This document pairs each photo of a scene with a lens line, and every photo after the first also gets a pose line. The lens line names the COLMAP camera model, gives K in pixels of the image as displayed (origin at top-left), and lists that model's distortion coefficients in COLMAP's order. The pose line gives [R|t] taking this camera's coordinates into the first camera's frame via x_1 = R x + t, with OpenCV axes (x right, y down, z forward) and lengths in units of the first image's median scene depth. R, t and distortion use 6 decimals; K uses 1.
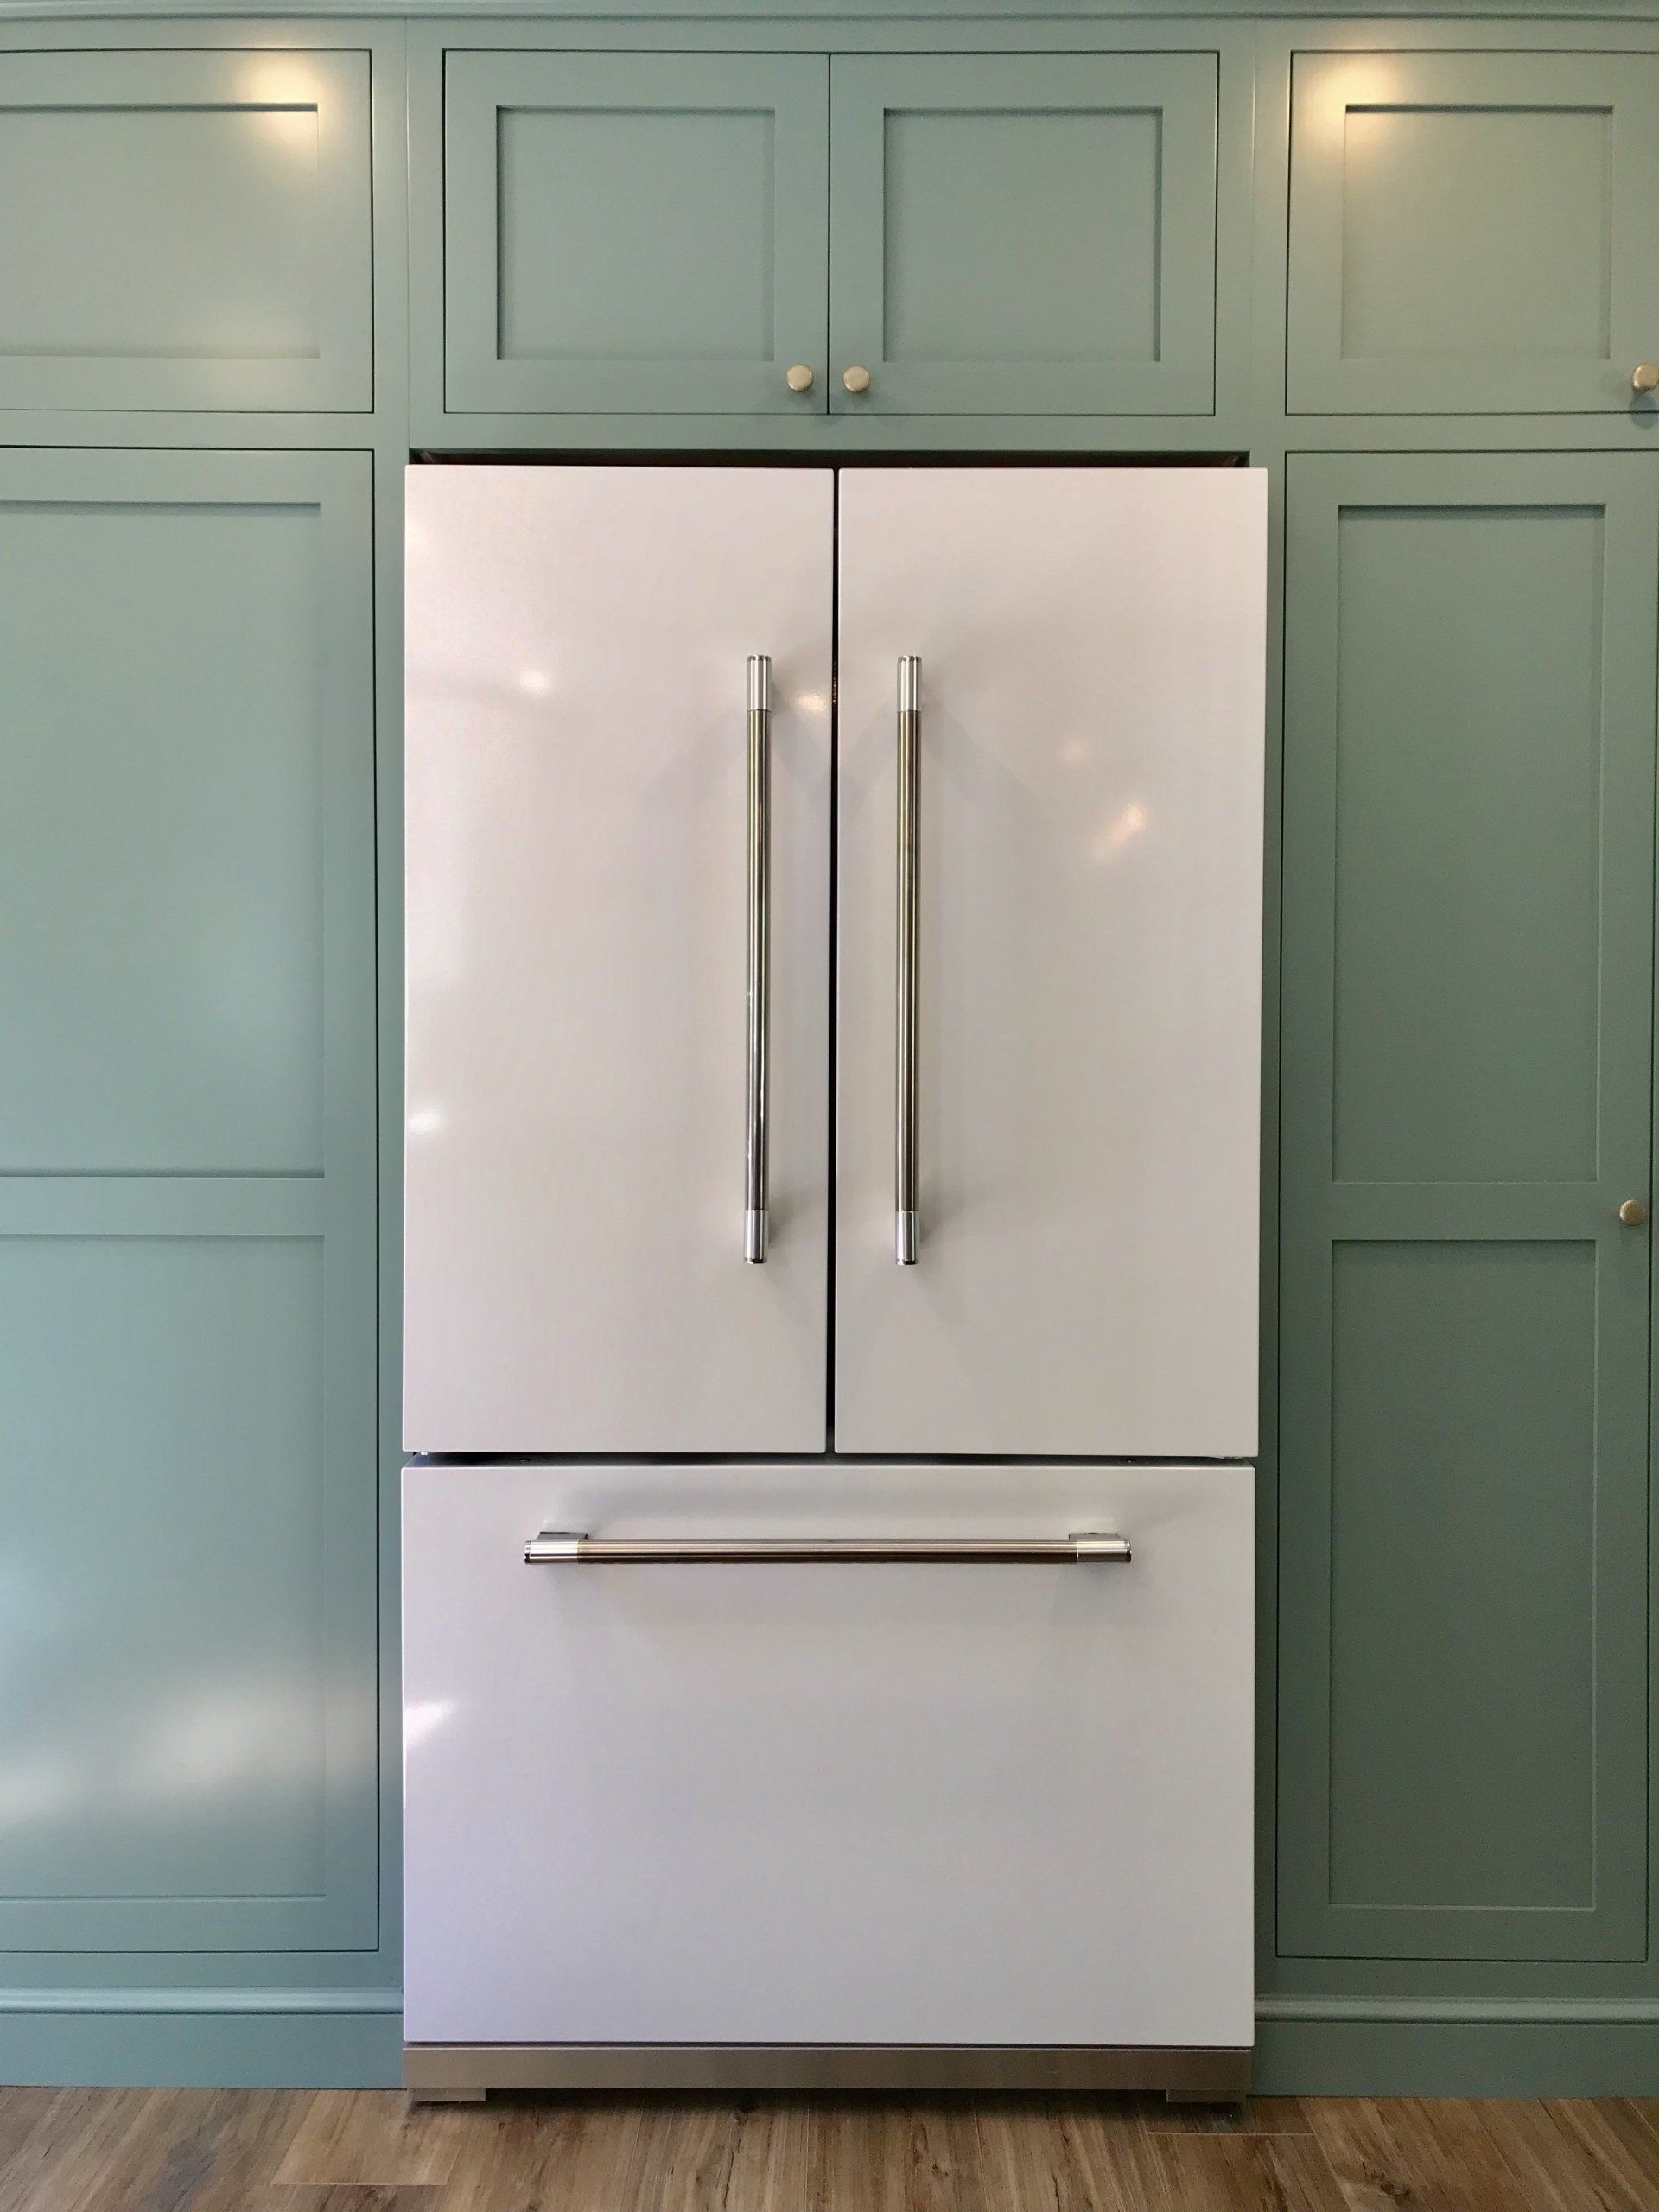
lens RADIAL K [[1811.9, 0, 829.5], [0, 1811.9, 1106.0], [0, 0, 1]] dist [0.016819, 0.008346]
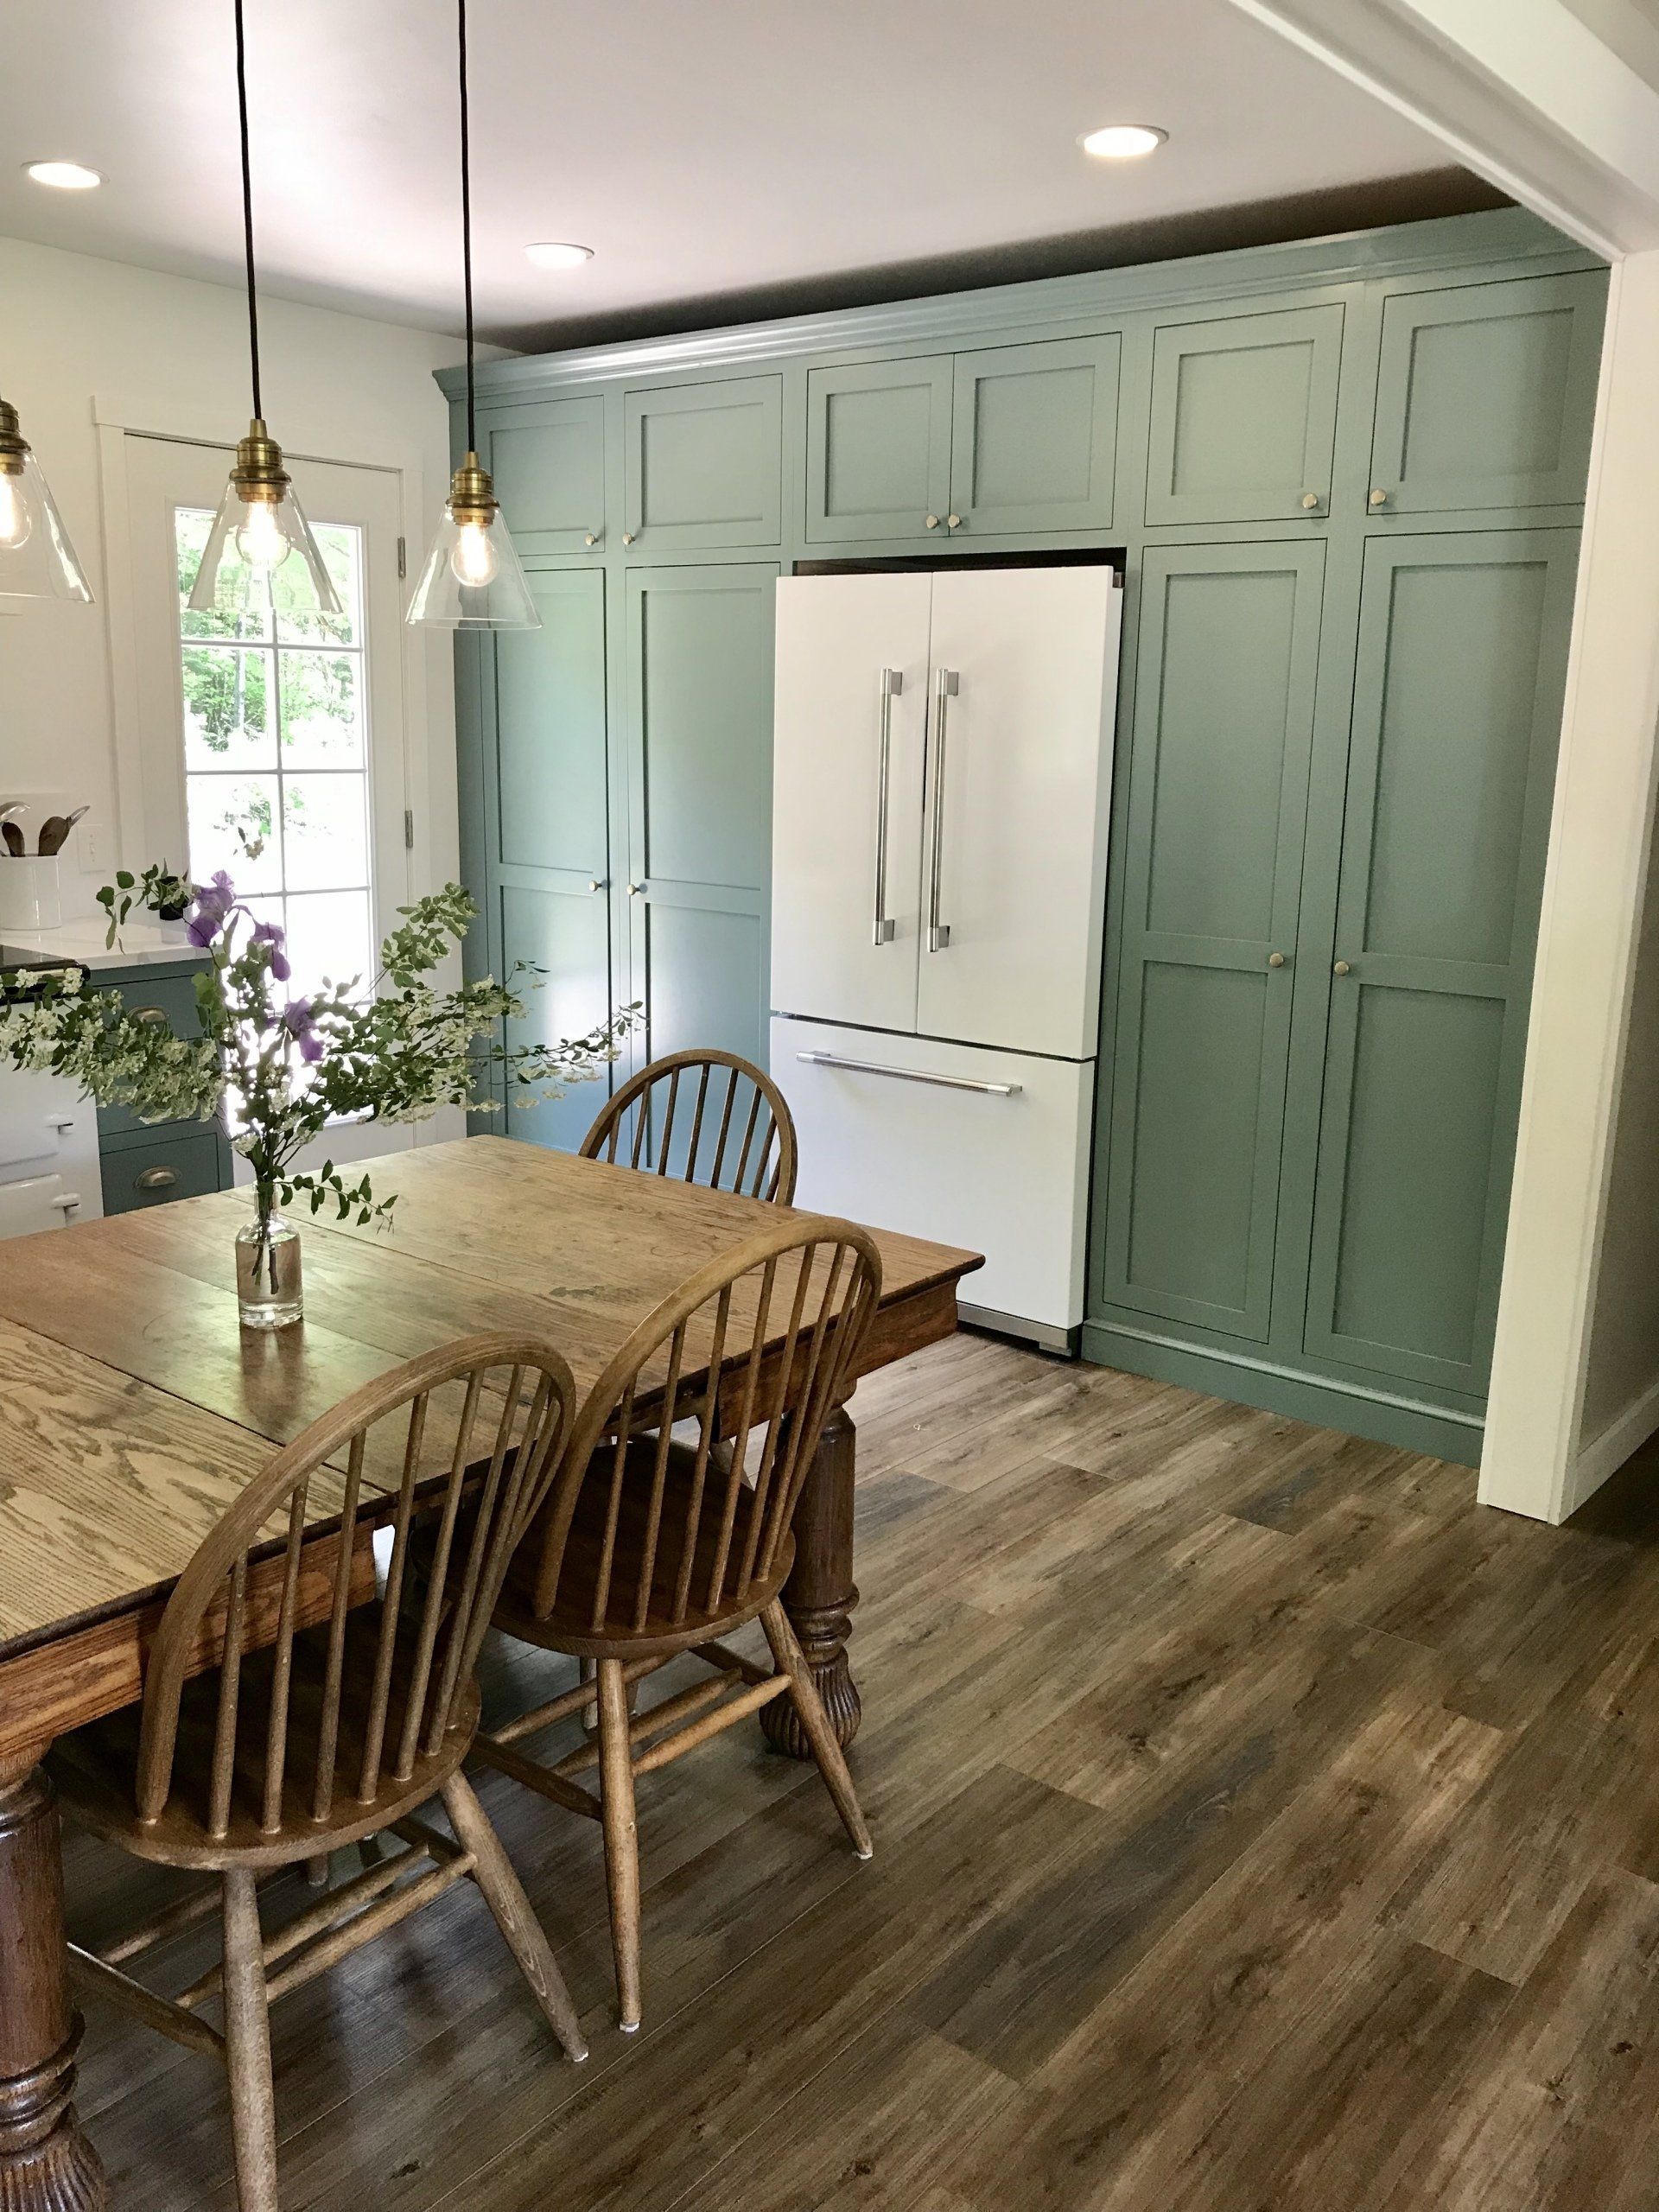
lens RADIAL K [[1811.9, 0, 829.5], [0, 1811.9, 1106.0], [0, 0, 1]] dist [0.016819, 0.008346]
pose [[0.775336, 0.149031, -0.613712, 1.282735], [-0.023199, 0.977823, 0.208142, -0.179571], [0.631122, -0.147143, 0.761599, -0.761626]]
